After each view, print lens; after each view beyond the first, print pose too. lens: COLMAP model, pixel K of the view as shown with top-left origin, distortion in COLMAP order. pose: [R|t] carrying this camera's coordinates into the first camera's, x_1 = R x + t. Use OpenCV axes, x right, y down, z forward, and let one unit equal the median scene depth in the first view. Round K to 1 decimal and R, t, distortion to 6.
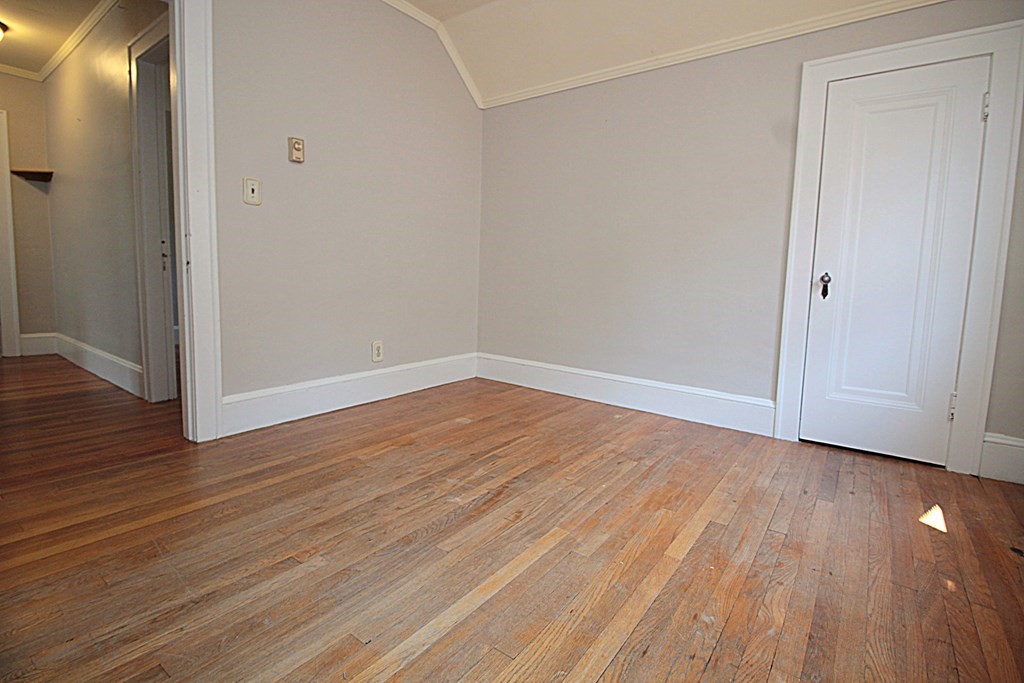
lens RADIAL K [[488.9, 0, 511.0], [0, 488.9, 327.7], [0, 0, 1]] dist [-0.001581, -0.011472]
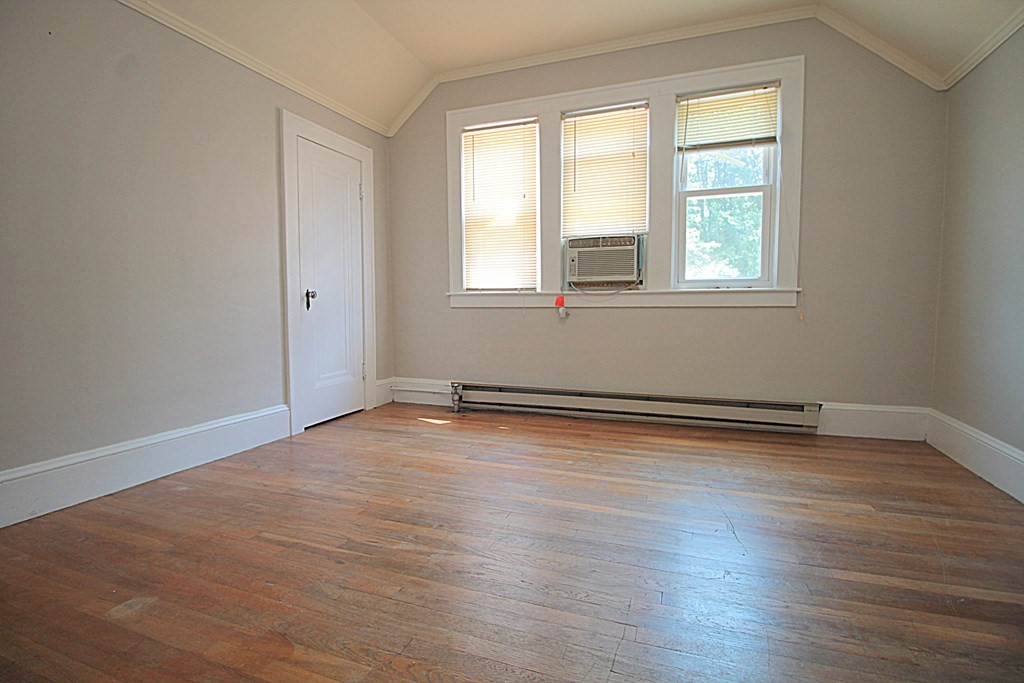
lens RADIAL K [[488.9, 0, 511.0], [0, 488.9, 327.7], [0, 0, 1]] dist [-0.001581, -0.011472]
pose [[-0.286396, -0.078513, 0.954889, -0.780043], [0.096261, 0.989236, 0.110208, -0.113685], [-0.953263, 0.123481, -0.275756, 0.942808]]
